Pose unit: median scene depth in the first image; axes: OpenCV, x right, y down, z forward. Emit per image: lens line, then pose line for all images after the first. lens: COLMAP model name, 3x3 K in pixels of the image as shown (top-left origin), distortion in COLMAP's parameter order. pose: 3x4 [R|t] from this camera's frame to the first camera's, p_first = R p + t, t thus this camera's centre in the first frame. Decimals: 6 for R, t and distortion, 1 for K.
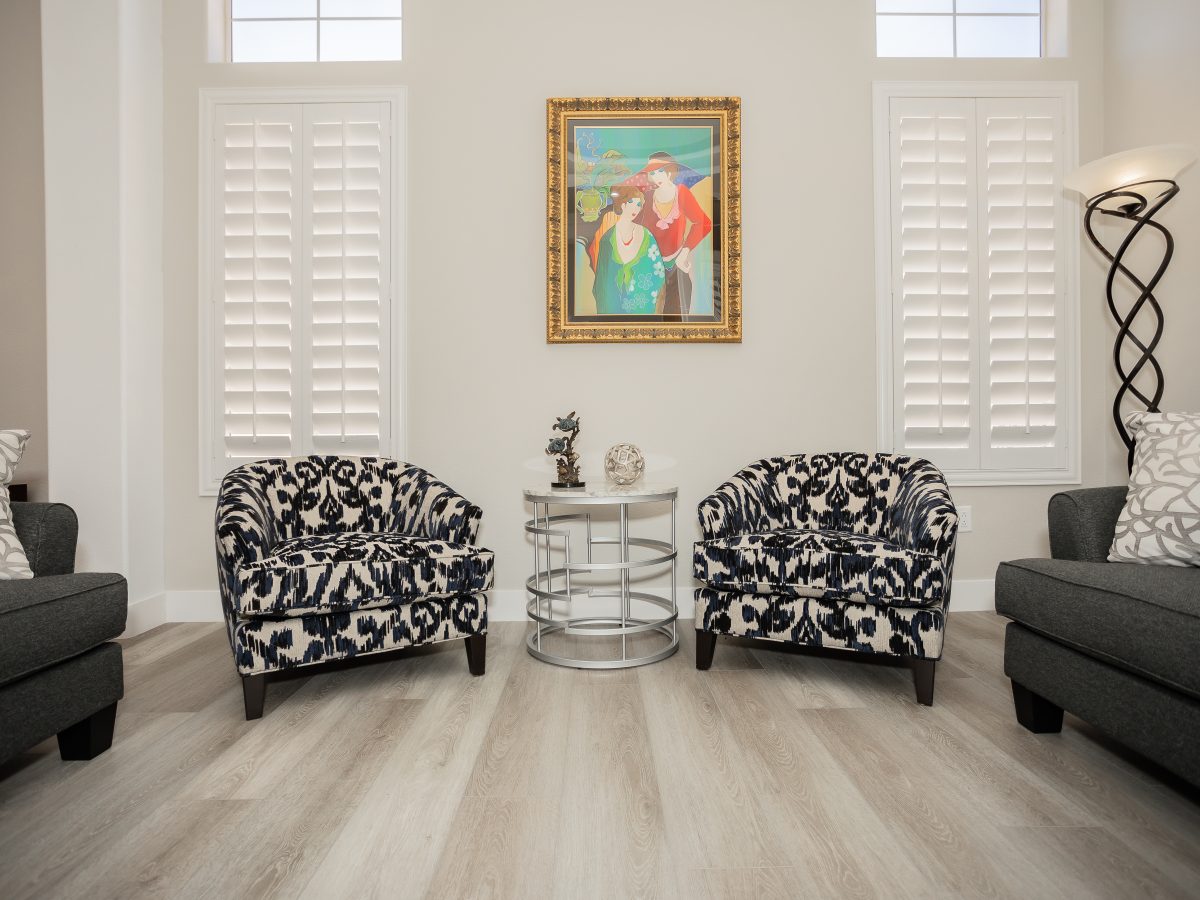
lens RADIAL K [[667.2, 0, 594.3], [0, 667.2, 445.9], [0, 0, 1]] dist [-0.060175, 0.035890]
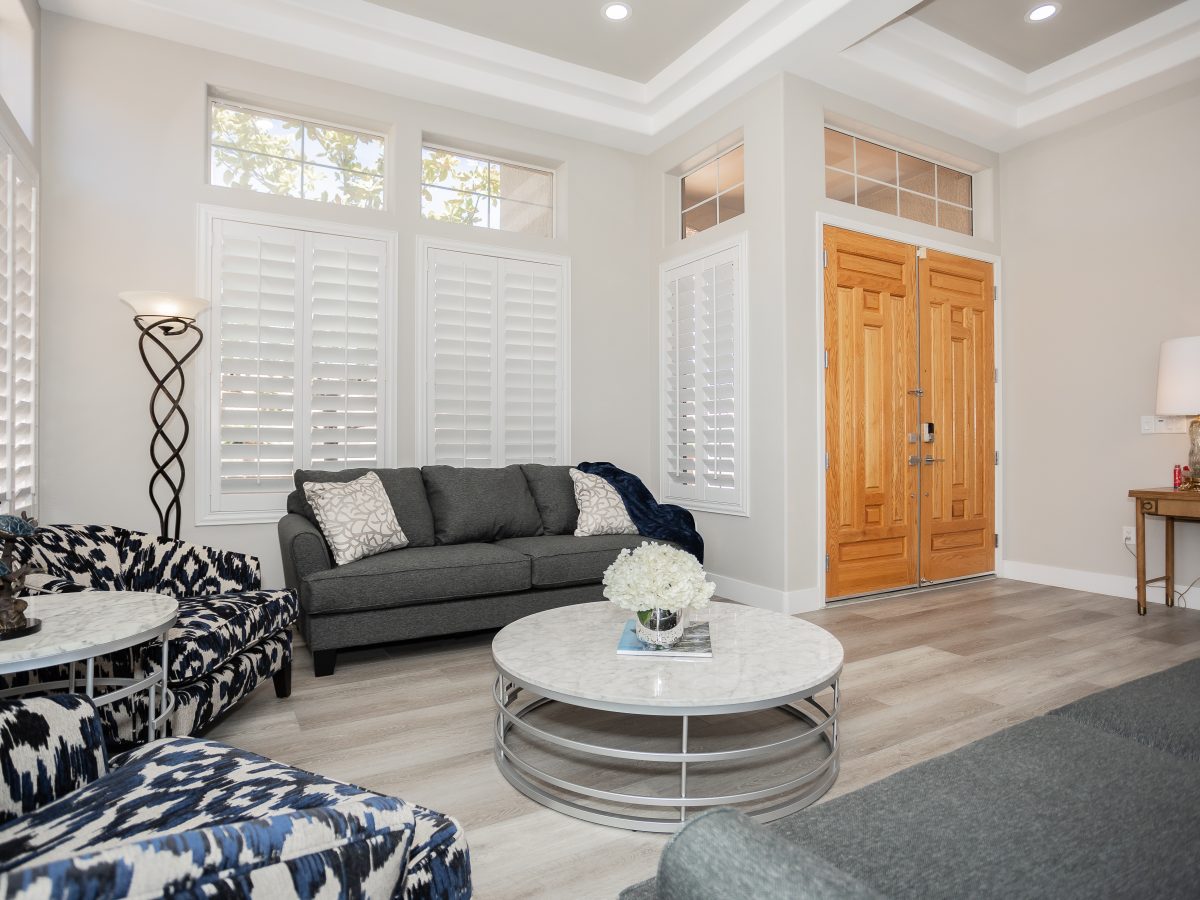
lens RADIAL K [[667.2, 0, 594.3], [0, 667.2, 445.9], [0, 0, 1]] dist [-0.060175, 0.035890]
pose [[-0.492462, 0.008734, 0.870290, -0.809152], [0.010387, 0.999937, -0.004157, -0.097007], [-0.870272, 0.006993, -0.492522, 0.872850]]
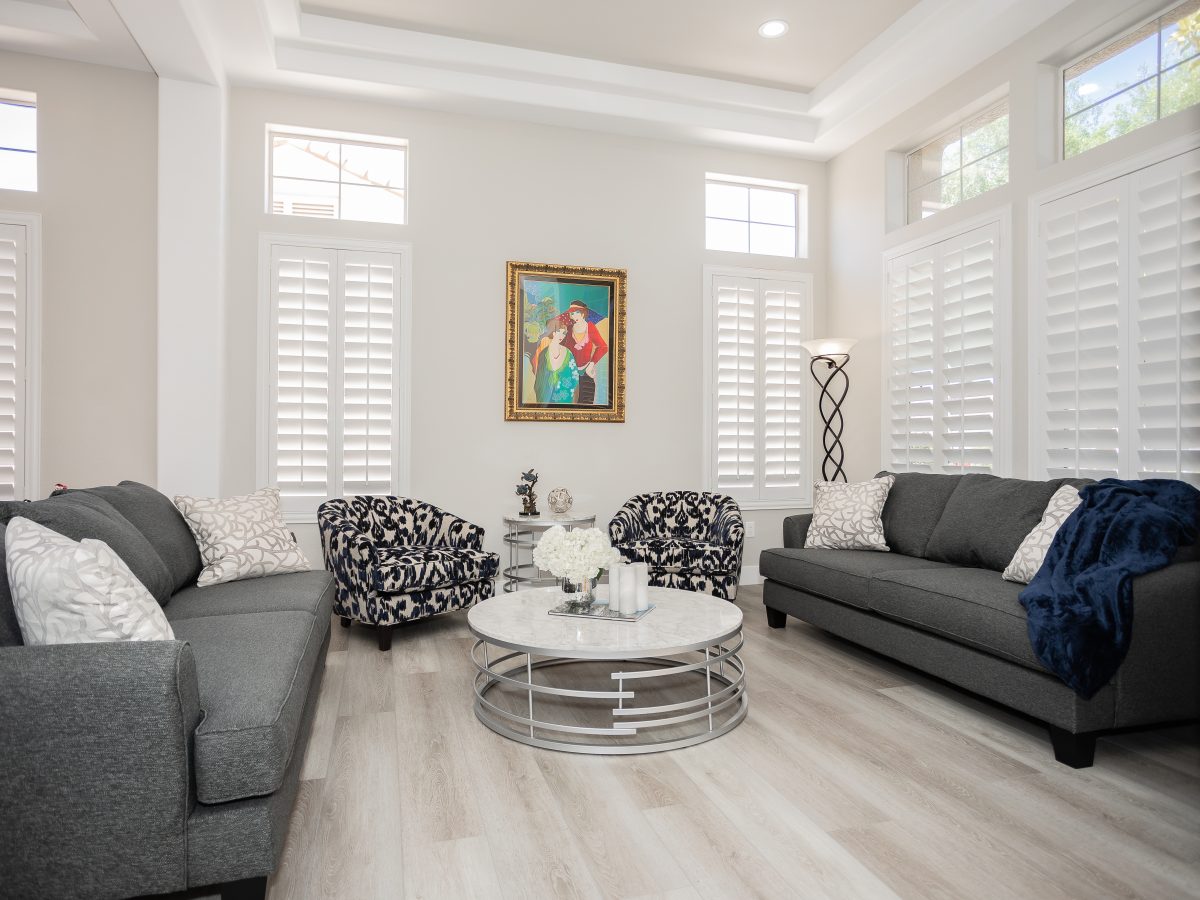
lens RADIAL K [[715.4, 0, 597.6], [0, 715.4, 447.1], [0, 0, 1]] dist [-0.040496, 0.035398]
pose [[0.960871, 0.010839, 0.276783, -0.385842], [-0.008441, 0.999916, -0.009855, -0.094018], [-0.276866, 0.007133, 0.960882, -0.779108]]
